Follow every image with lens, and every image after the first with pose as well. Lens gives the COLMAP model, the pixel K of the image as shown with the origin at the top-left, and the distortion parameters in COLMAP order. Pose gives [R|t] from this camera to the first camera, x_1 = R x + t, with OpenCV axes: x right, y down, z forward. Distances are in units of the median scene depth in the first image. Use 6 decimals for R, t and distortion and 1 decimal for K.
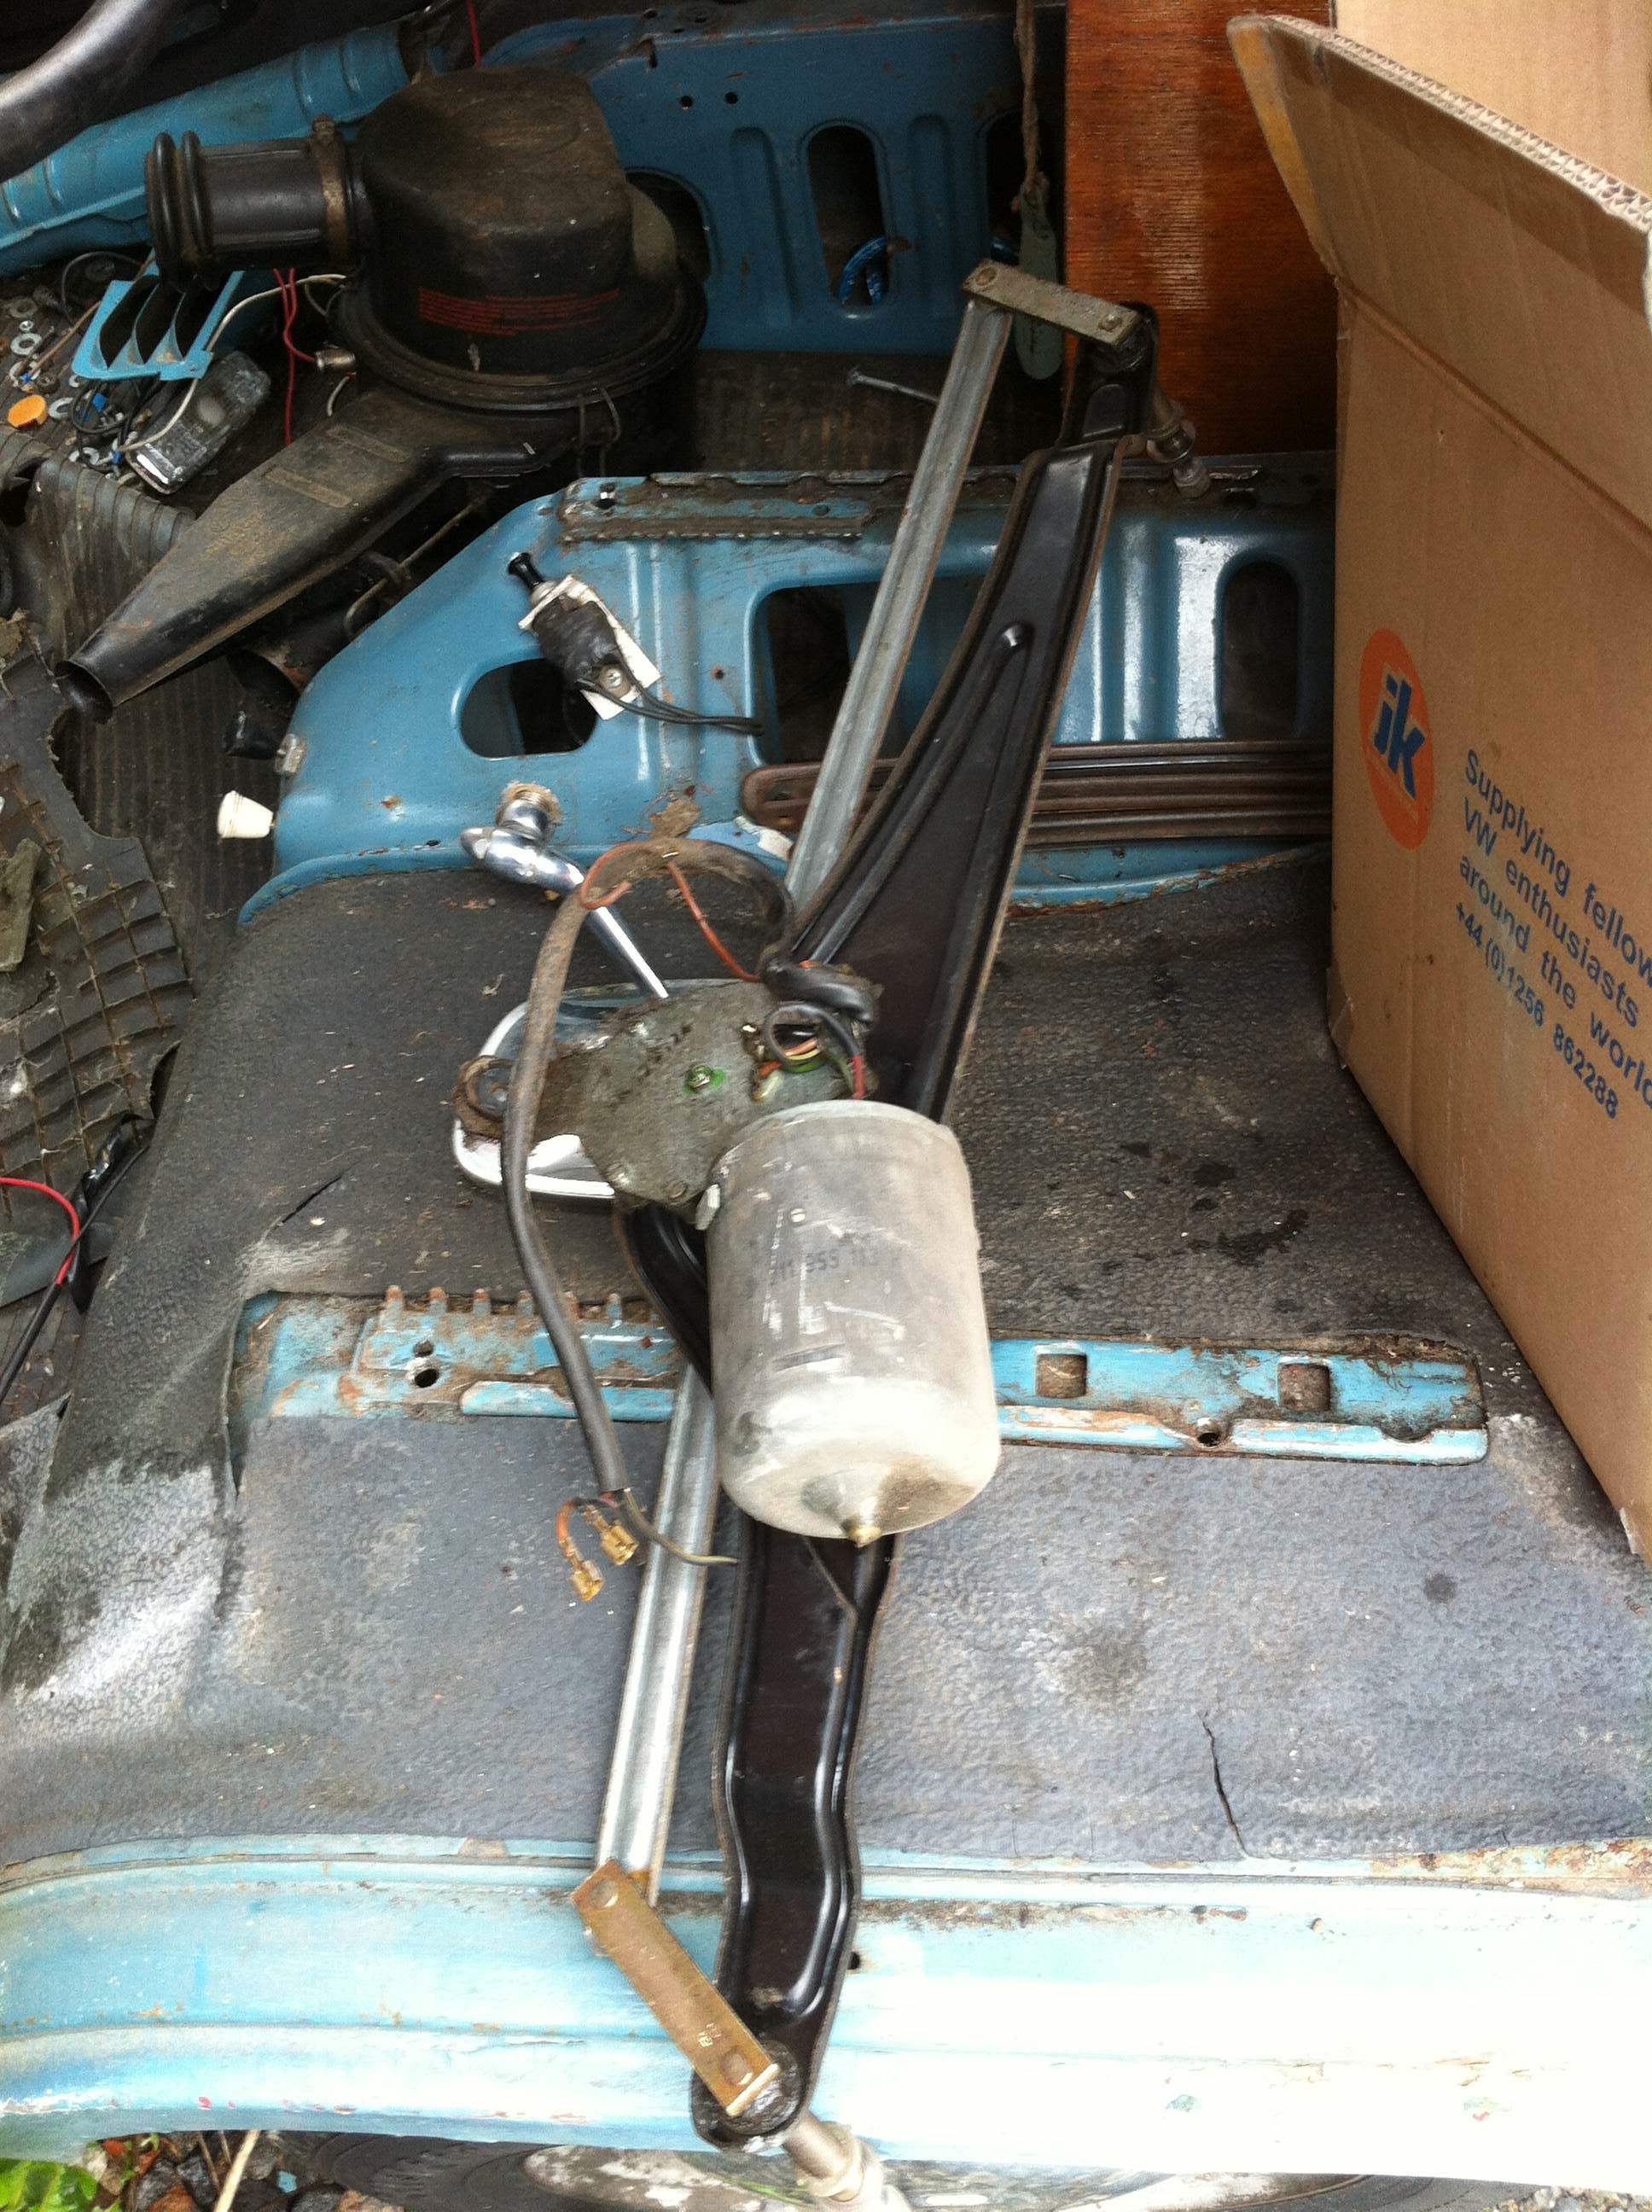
lens RADIAL K [[2112.1, 0, 795.8], [0, 2112.1, 1094.2], [0, 0, 1]] dist [0.154790, -0.544630]
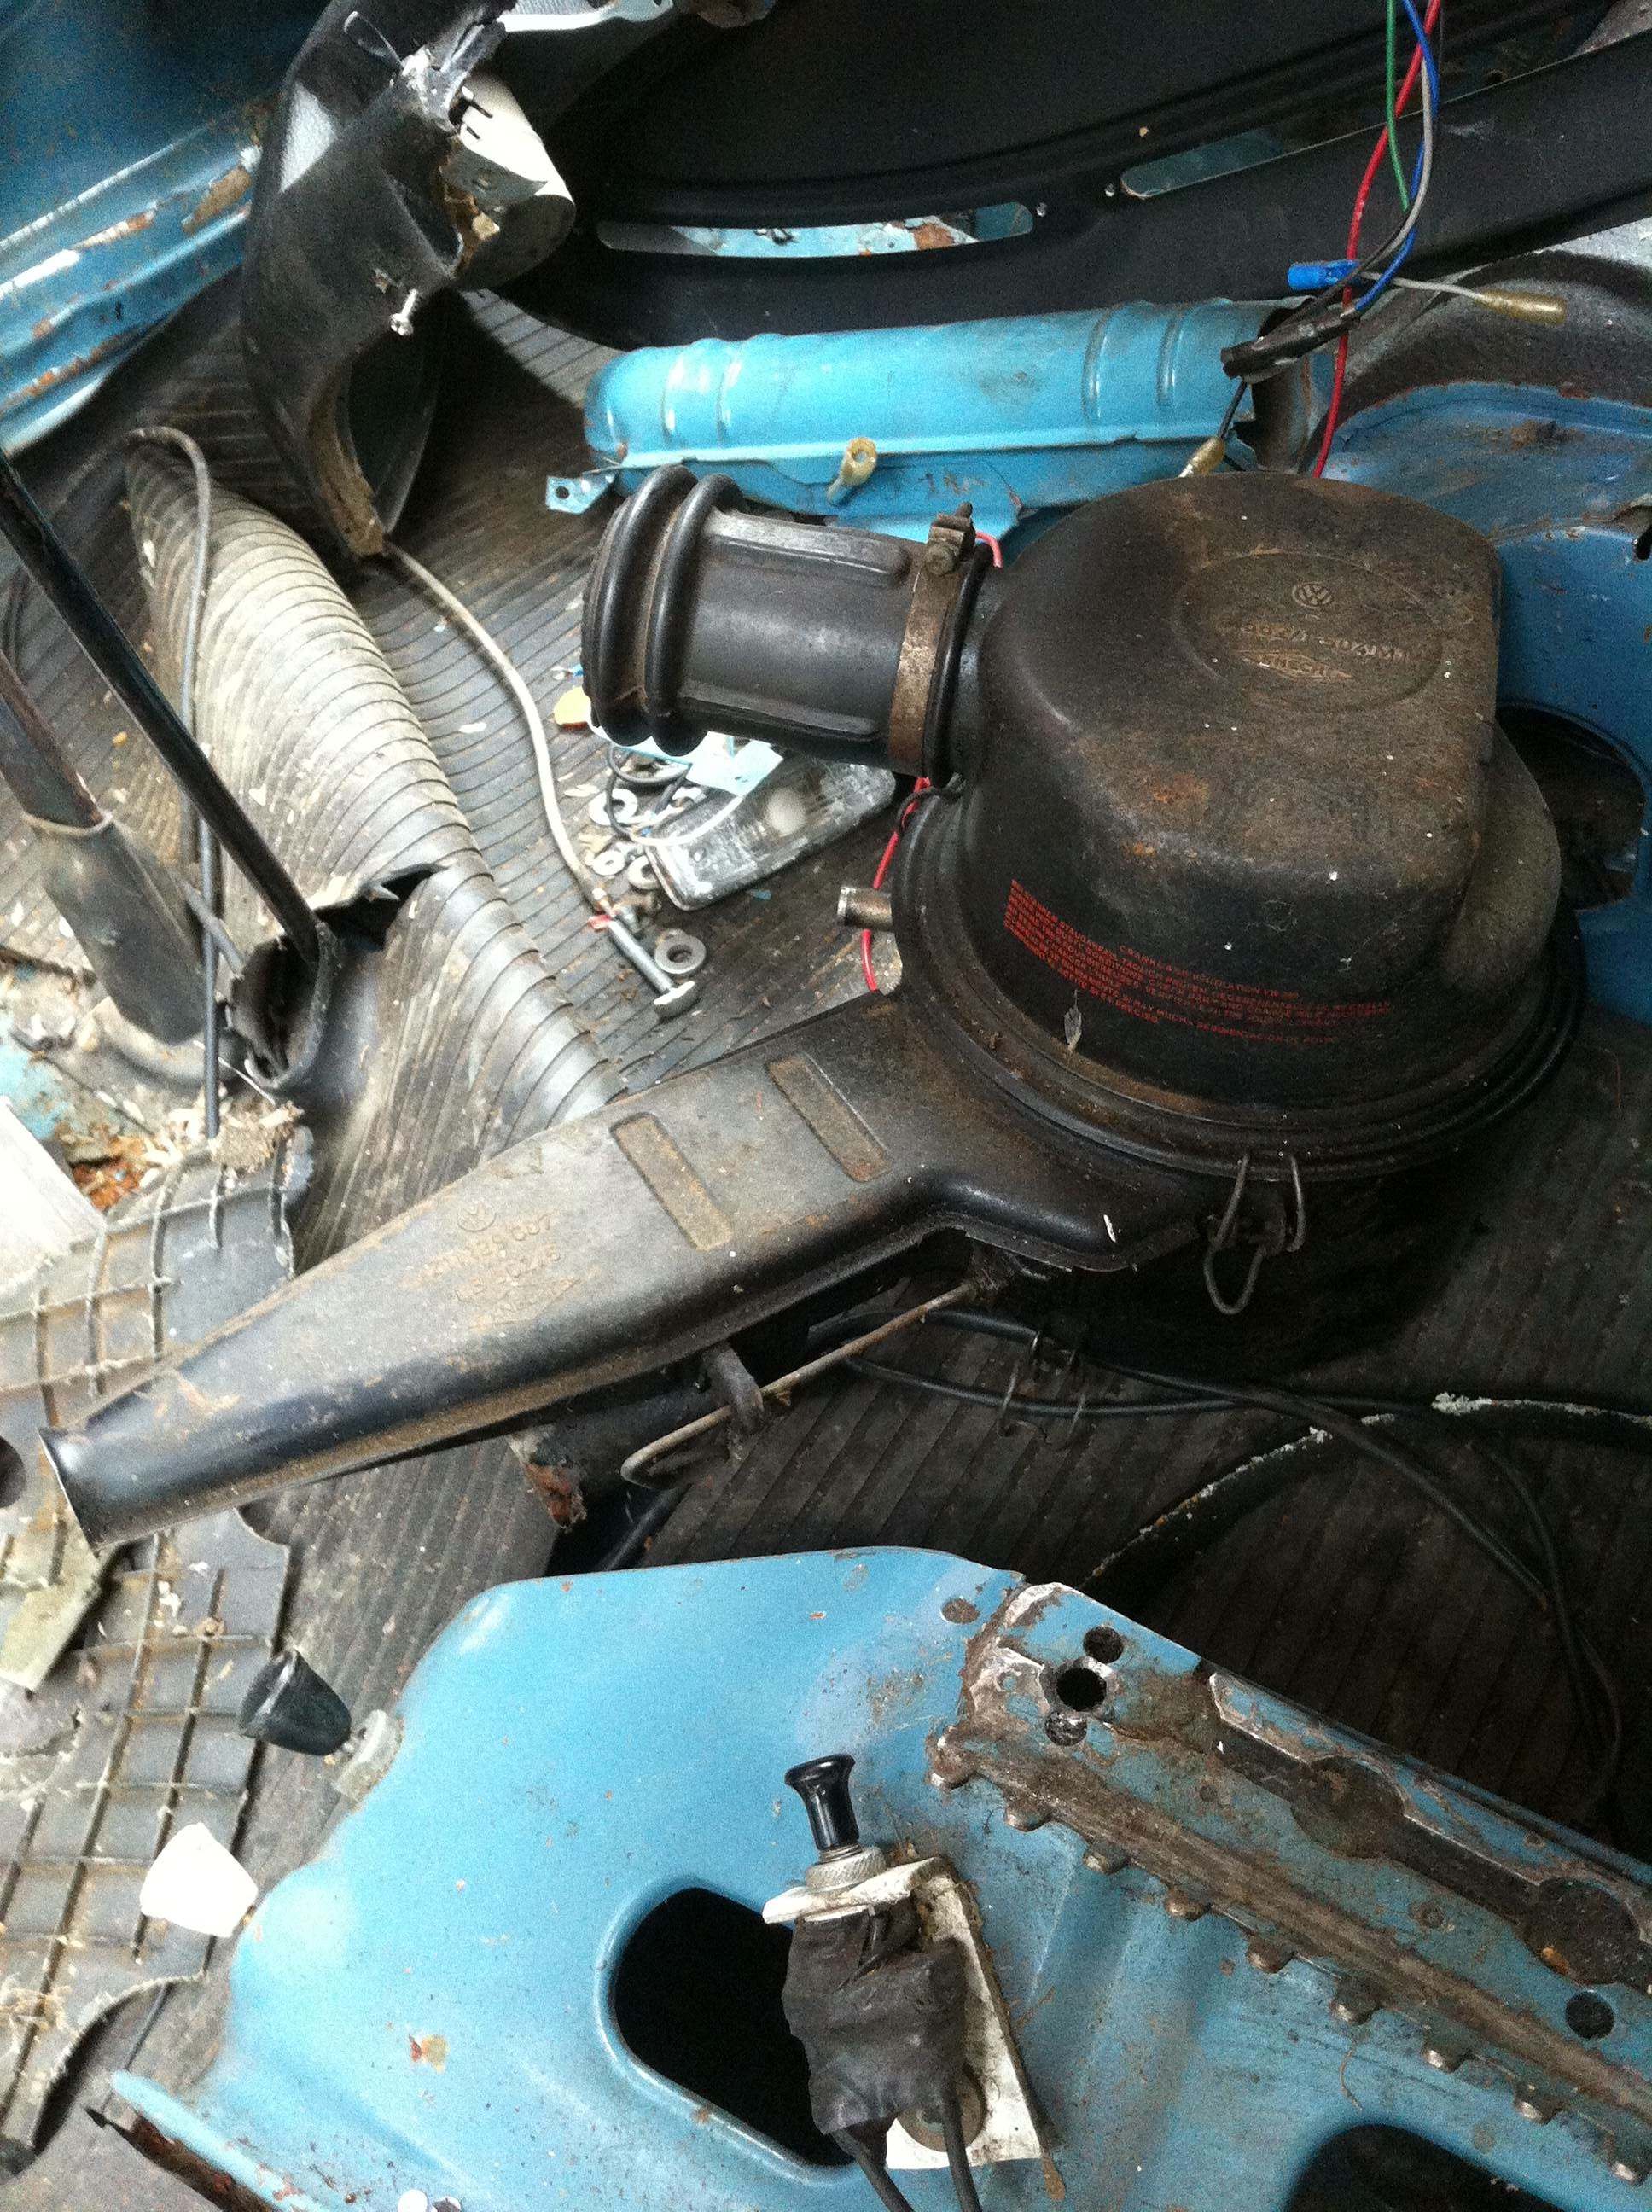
lens RADIAL K [[2112.1, 0, 795.8], [0, 2112.1, 1094.2], [0, 0, 1]] dist [0.154790, -0.544630]
pose [[0.880265, 0.343736, -0.327076, -0.041041], [-0.359143, 0.933175, 0.014139, -0.357364], [0.310079, 0.105021, 0.944892, 0.565272]]
